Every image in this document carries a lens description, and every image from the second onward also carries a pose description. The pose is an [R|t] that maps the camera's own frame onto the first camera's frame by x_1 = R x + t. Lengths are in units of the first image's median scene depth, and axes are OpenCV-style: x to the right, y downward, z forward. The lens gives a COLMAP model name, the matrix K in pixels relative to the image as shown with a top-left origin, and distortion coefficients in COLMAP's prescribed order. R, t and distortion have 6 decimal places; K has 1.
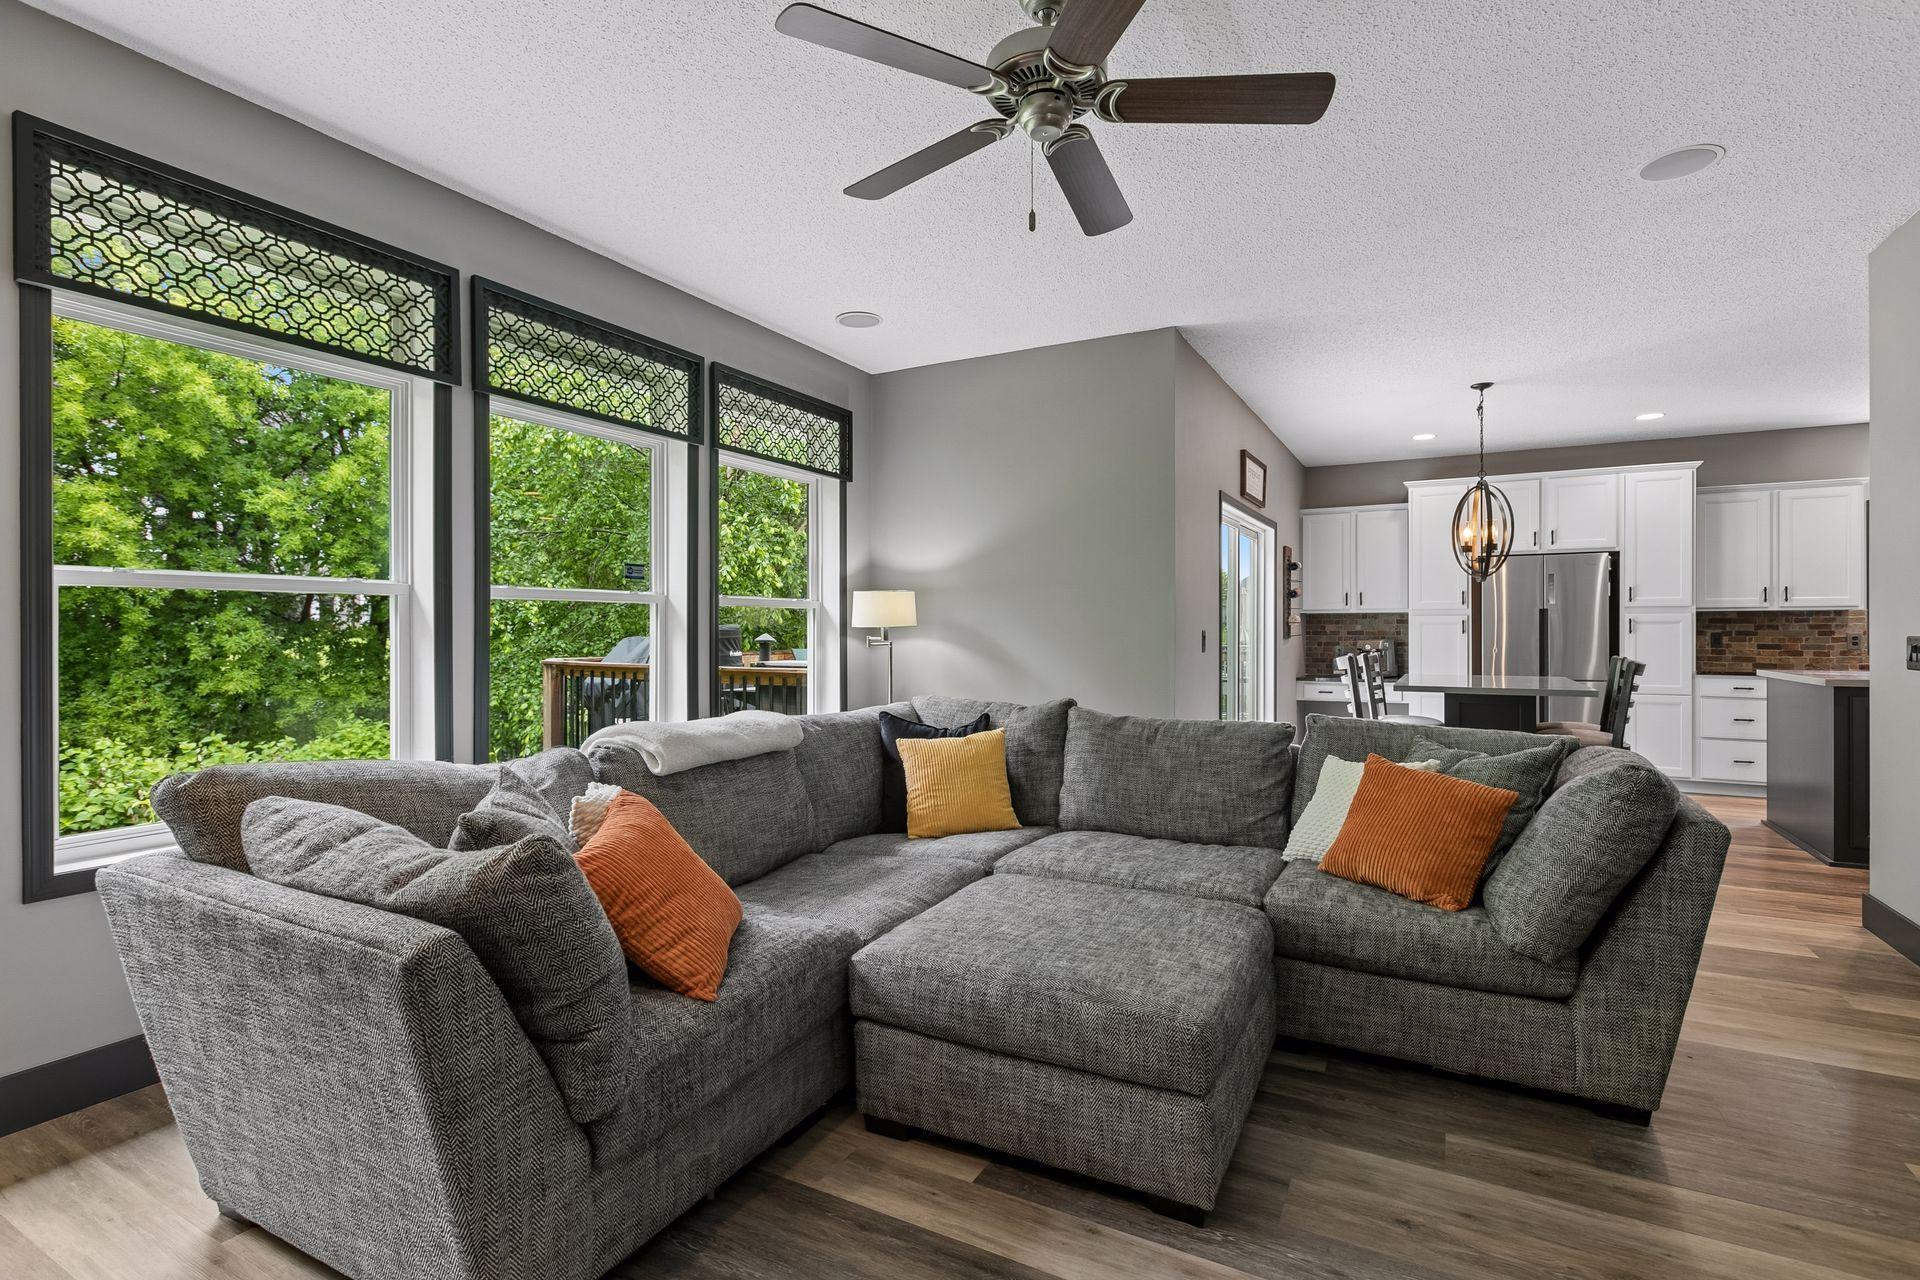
lens RADIAL K [[921.9, 0, 953.4], [0, 921.9, 634.6], [0, 0, 1]] dist [0.001705, -0.000988]
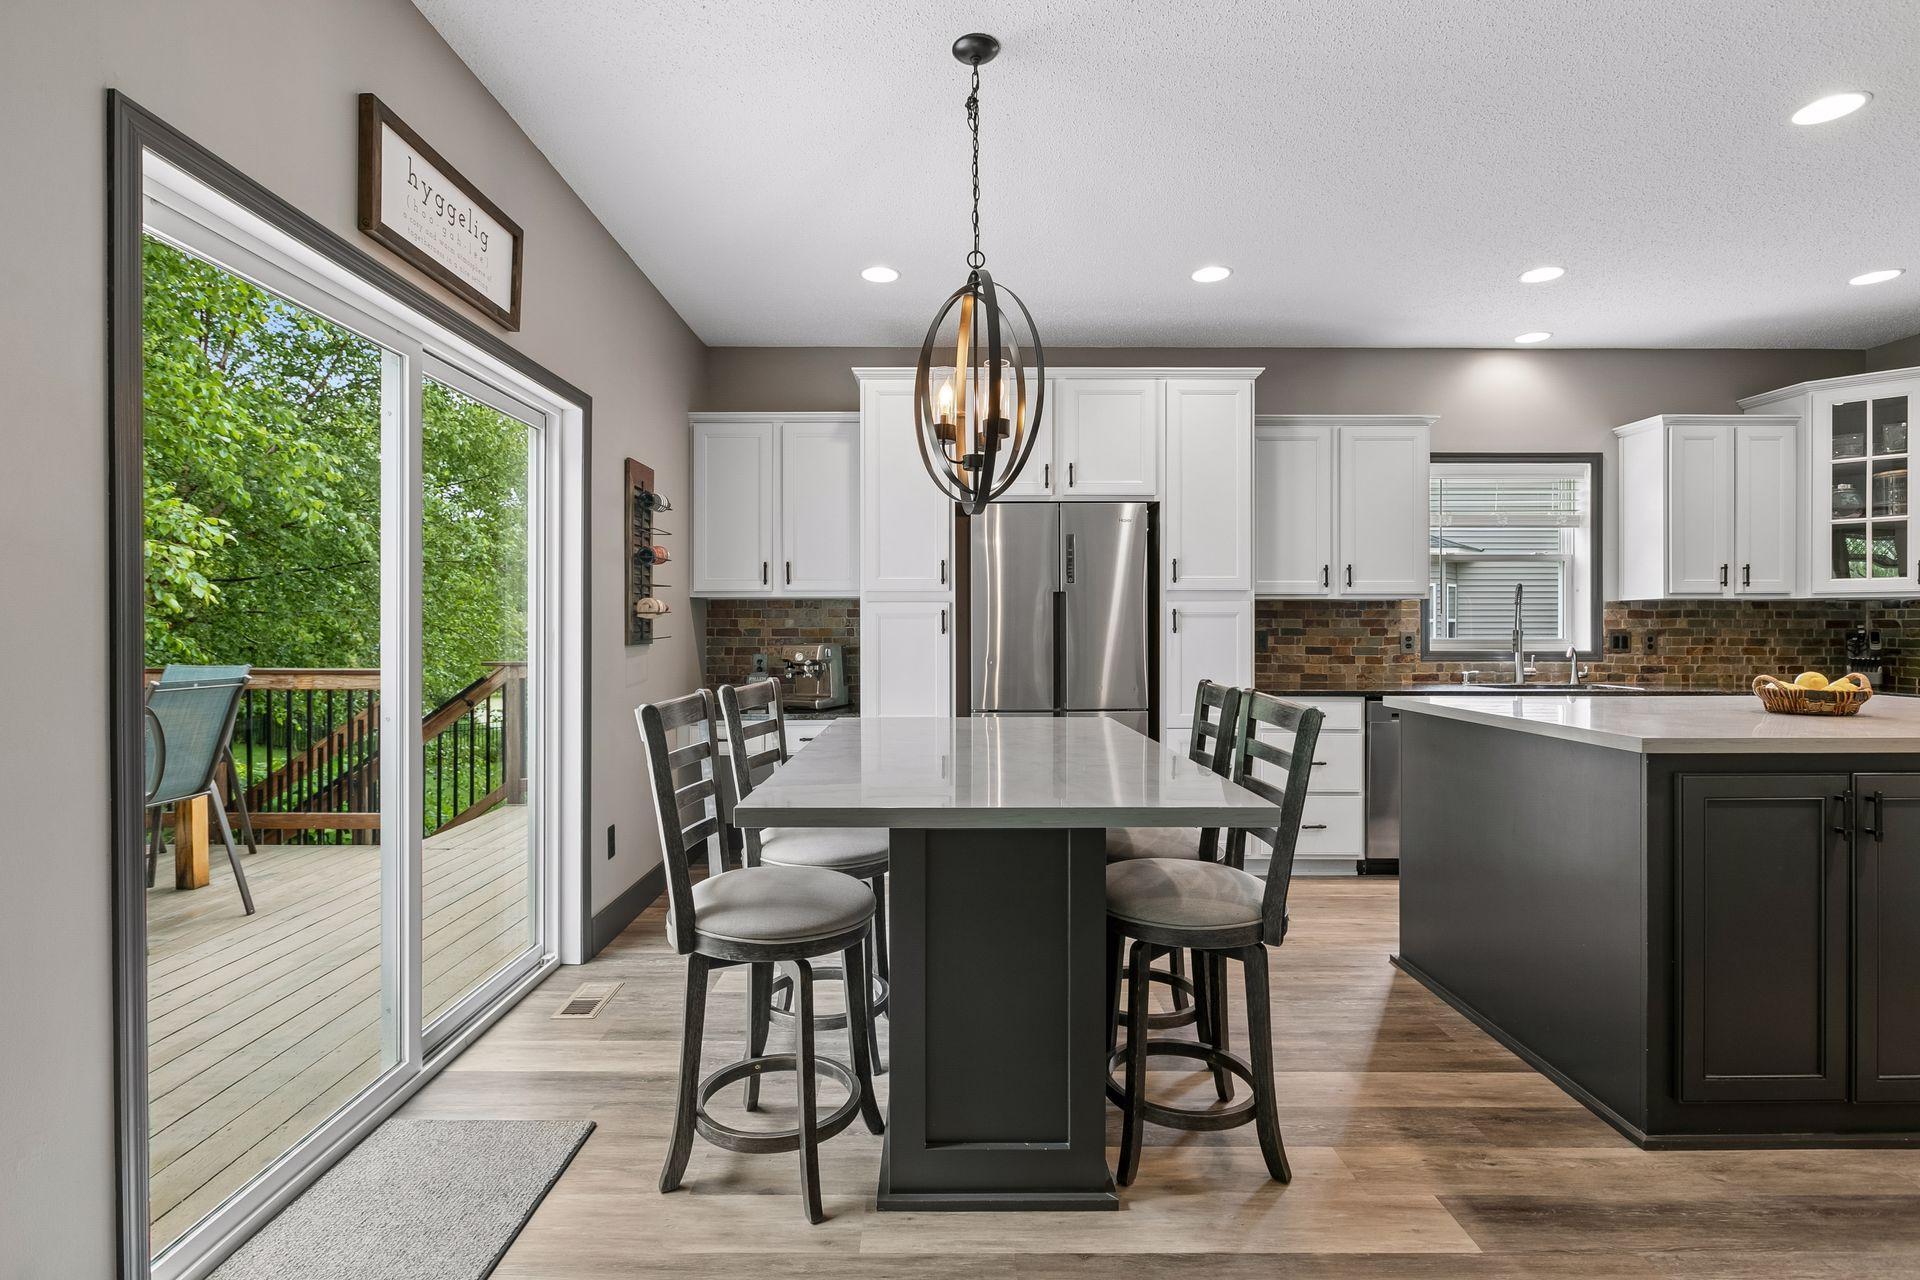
lens RADIAL K [[921.9, 0, 943.7], [0, 921.9, 629.3], [0, 0, 1]] dist [0.001705, -0.000988]
pose [[0.877170, -0.001353, 0.480179, 0.291638], [0.001999, 0.999998, -0.000833, -0.003433], [-0.480177, 0.001691, 0.877170, 0.520586]]
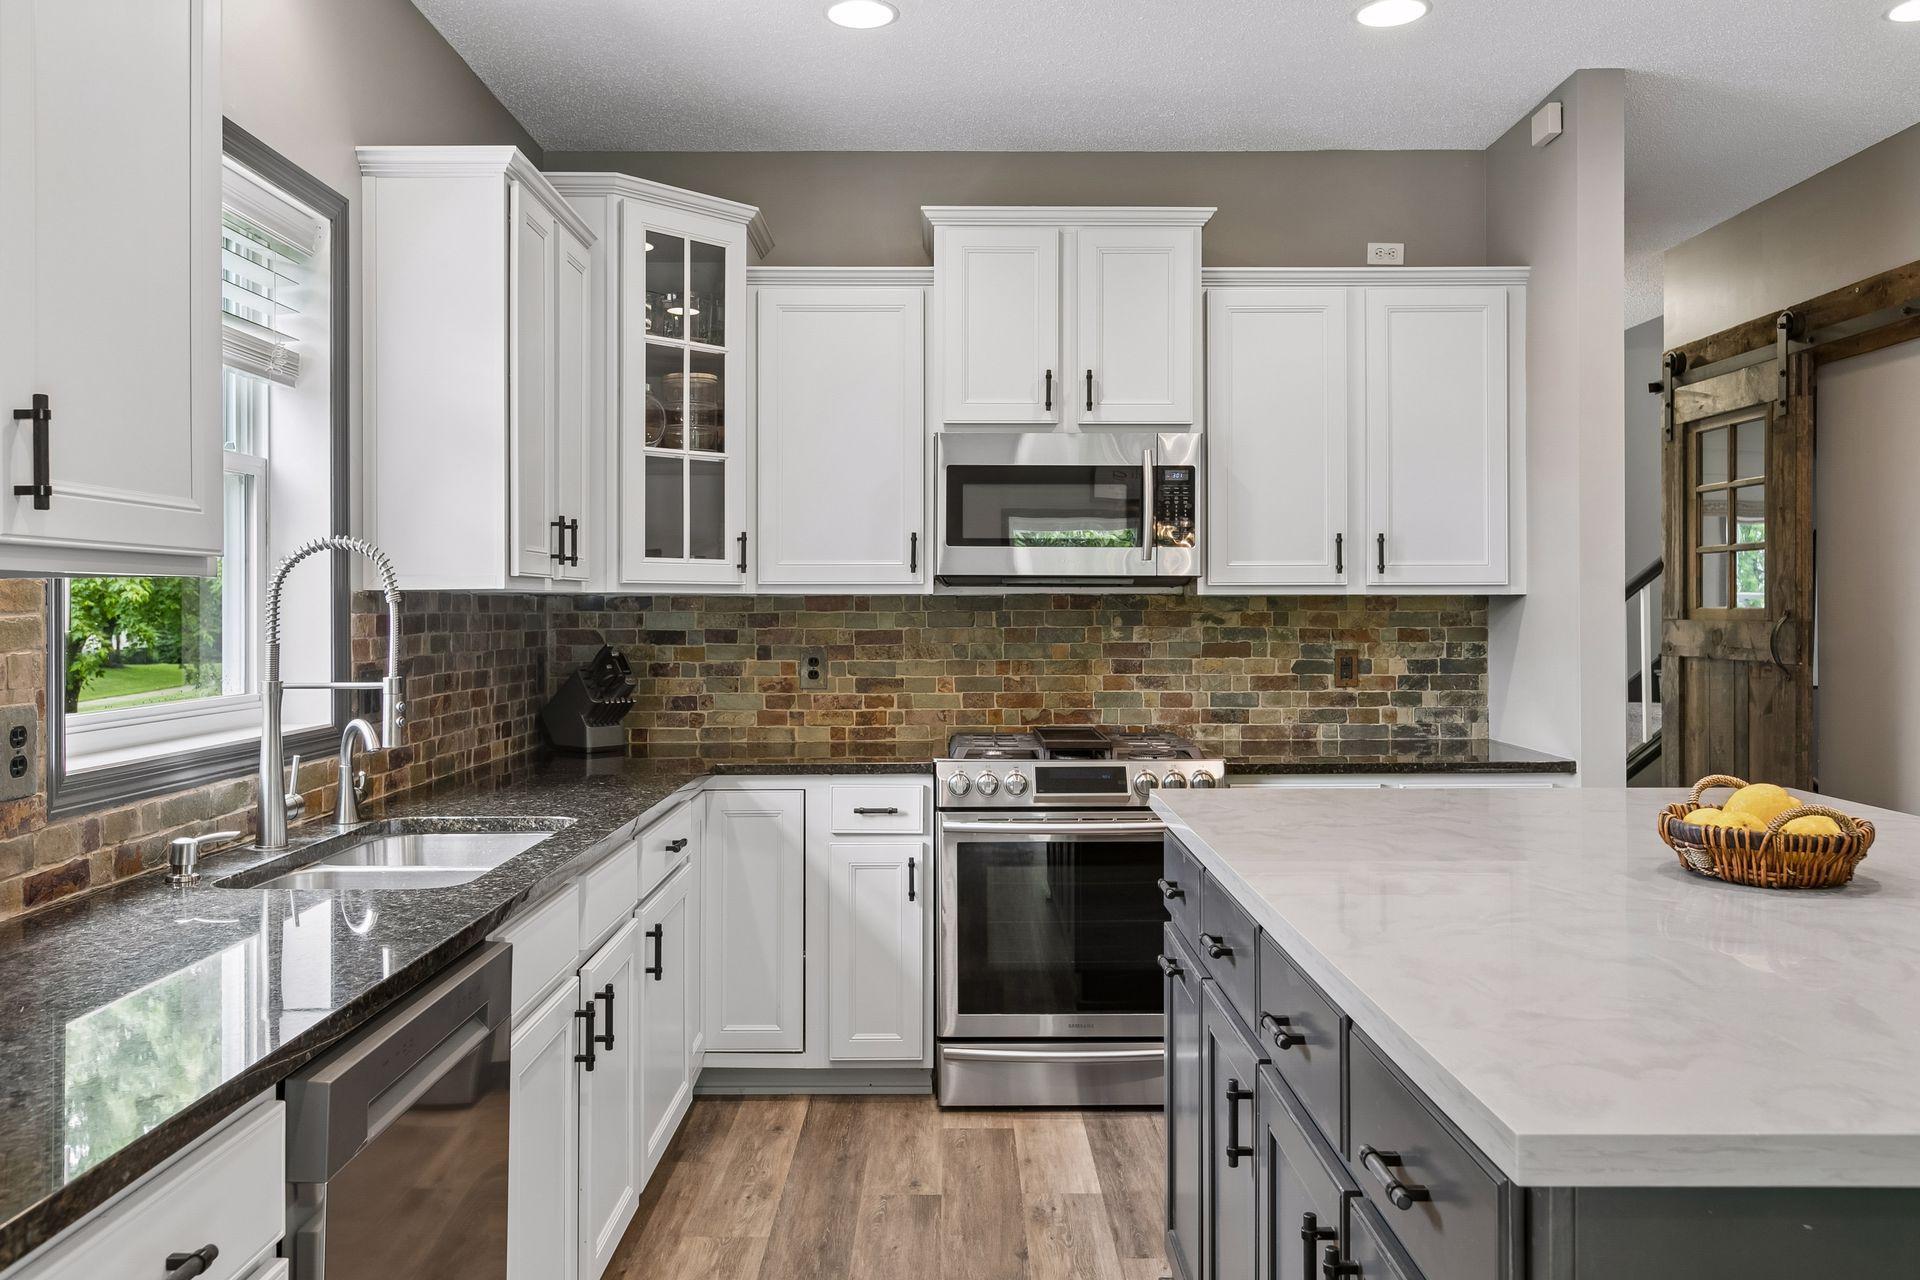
lens RADIAL K [[1450.0, 0, 965.8], [0, 1450.0, 602.6], [0, 0, 1]] dist [0.012834, 0.005152]
pose [[-0.481465, 0.004000, 0.876456, 0.627643], [0.005234, 0.999985, -0.001689, -0.020184], [-0.876450, 0.003774, -0.481479, 0.958378]]
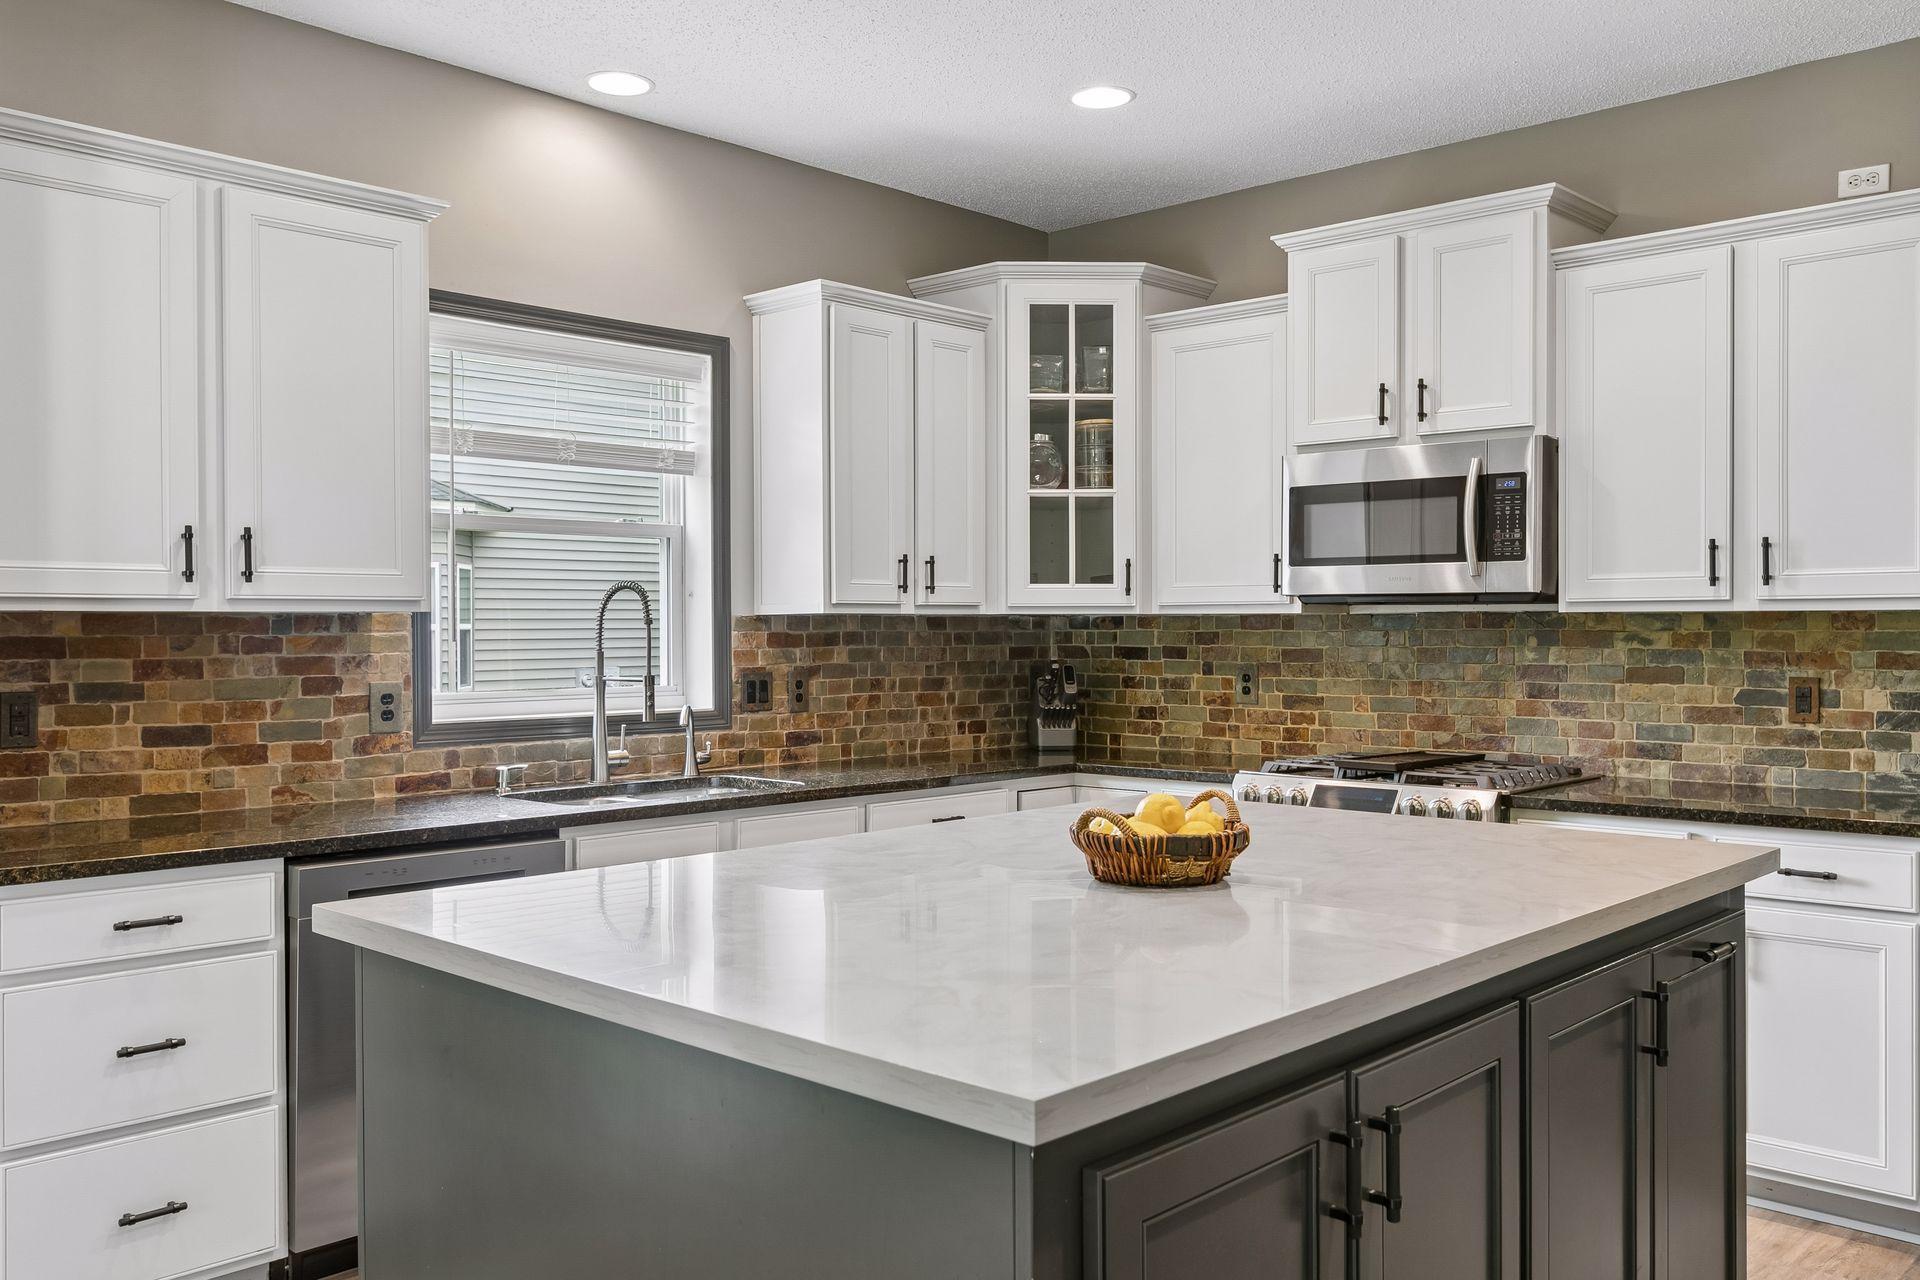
lens RADIAL K [[1588.9, 0, 959.6], [0, 1588.9, 648.2], [0, 0, 1]] dist [-0.012063, 0.018205]
pose [[0.259450, -0.013644, 0.965660, 0.474167], [0.006565, 0.999902, 0.012364, -0.019278], [-0.965734, 0.003132, 0.259514, 0.642022]]
